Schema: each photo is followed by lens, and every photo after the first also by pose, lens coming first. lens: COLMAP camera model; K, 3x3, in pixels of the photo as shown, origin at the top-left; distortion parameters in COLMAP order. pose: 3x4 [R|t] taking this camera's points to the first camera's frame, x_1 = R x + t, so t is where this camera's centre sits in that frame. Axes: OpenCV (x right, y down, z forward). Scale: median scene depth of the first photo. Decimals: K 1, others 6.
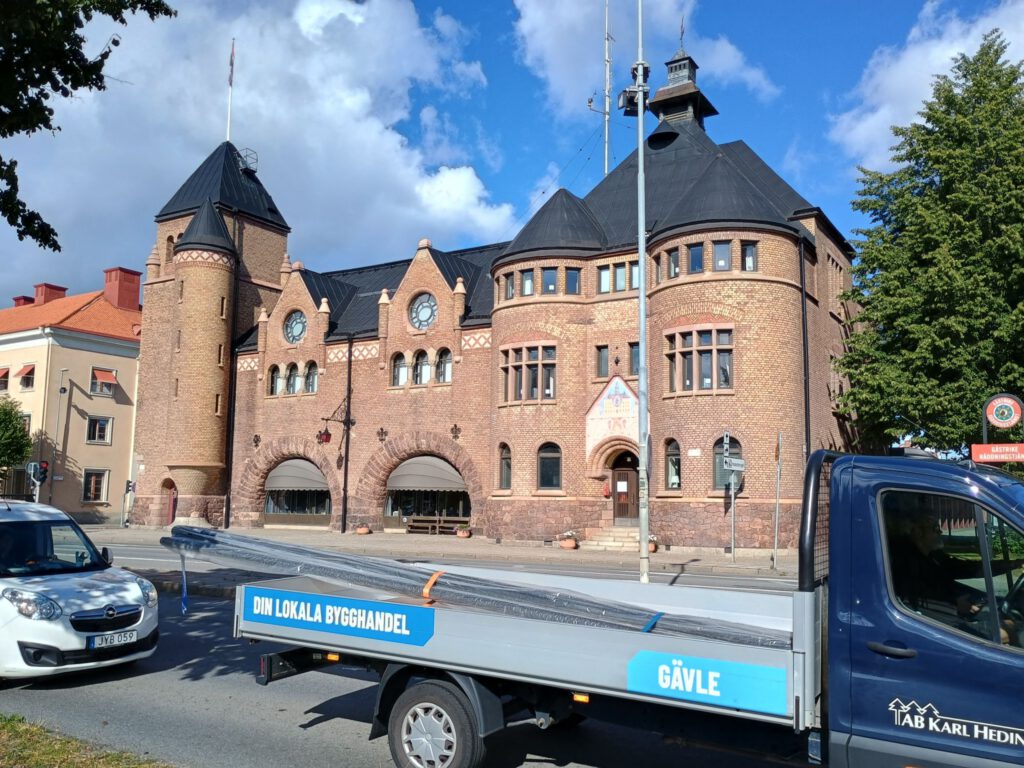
lens RADIAL K [[890.2, 0, 512.0], [0, 890.2, 384.0], [0, 0, 1]] dist [0.022912, -0.003225]
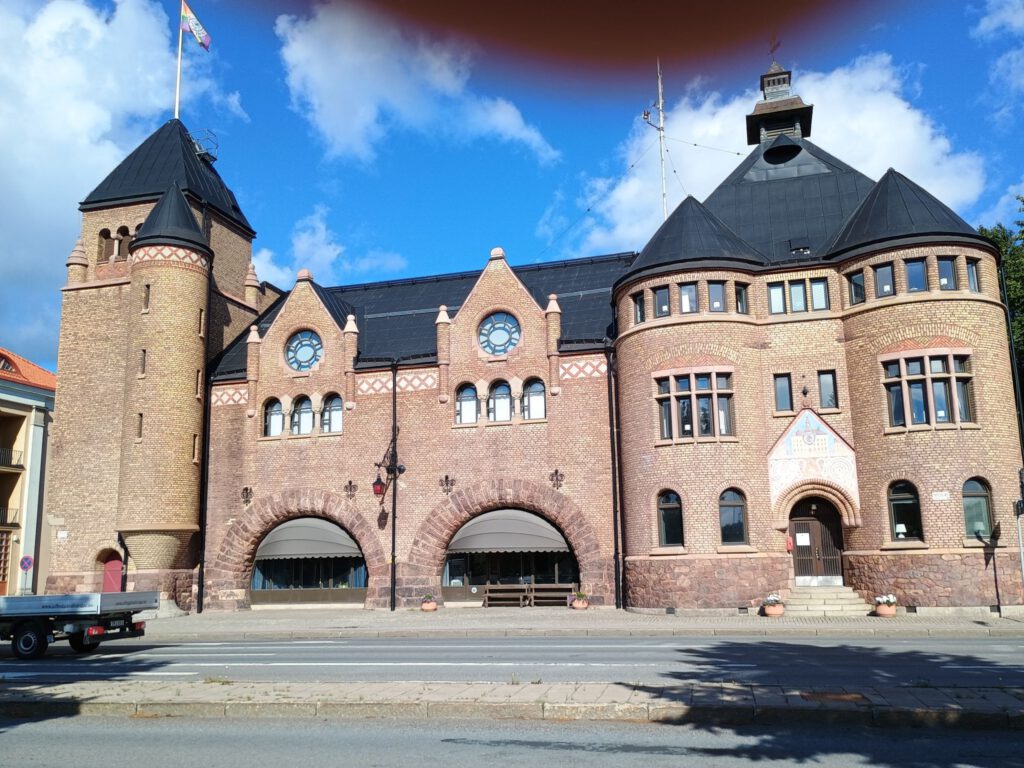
lens RADIAL K [[890.2, 0, 512.0], [0, 890.2, 384.0], [0, 0, 1]] dist [0.022912, -0.003225]
pose [[0.955968, 0.024605, 0.292439, -0.322103], [-0.004276, 0.997541, -0.069951, 0.022575], [-0.293441, 0.065620, 0.953722, 0.207696]]
